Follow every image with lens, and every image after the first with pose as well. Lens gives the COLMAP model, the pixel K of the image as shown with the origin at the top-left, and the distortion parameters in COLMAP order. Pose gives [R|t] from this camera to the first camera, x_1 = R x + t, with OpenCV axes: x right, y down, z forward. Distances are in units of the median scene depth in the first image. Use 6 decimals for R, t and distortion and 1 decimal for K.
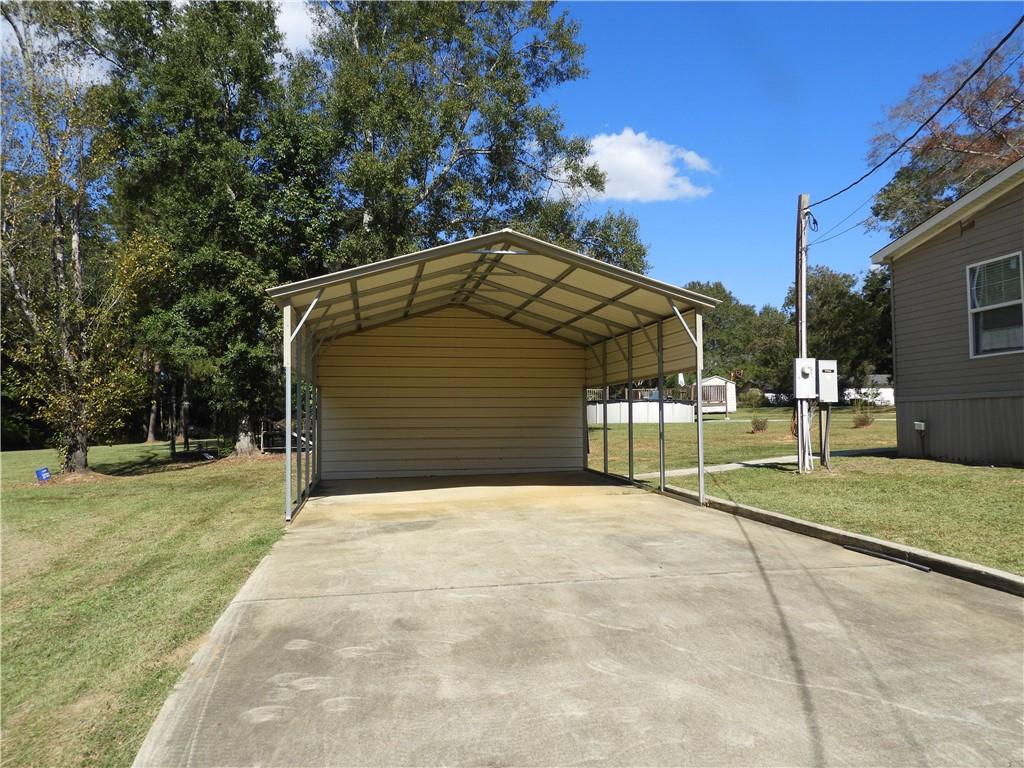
lens RADIAL K [[717.1, 0, 510.7], [0, 717.1, 386.6], [0, 0, 1]] dist [0.003922, -0.006549]
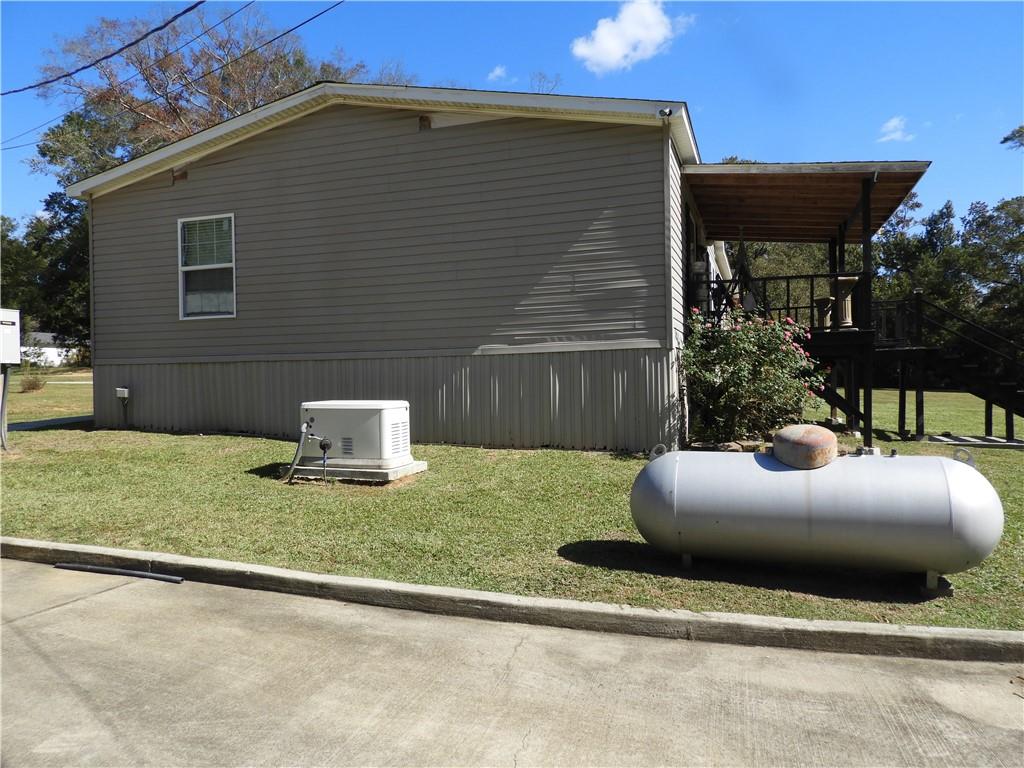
lens RADIAL K [[717.1, 0, 510.7], [0, 717.1, 386.6], [0, 0, 1]] dist [0.003922, -0.006549]
pose [[0.490157, -0.009053, 0.871587, 0.034779], [-0.038324, 0.998755, 0.031926, 0.000966], [-0.870791, -0.049052, 0.489200, 0.147460]]
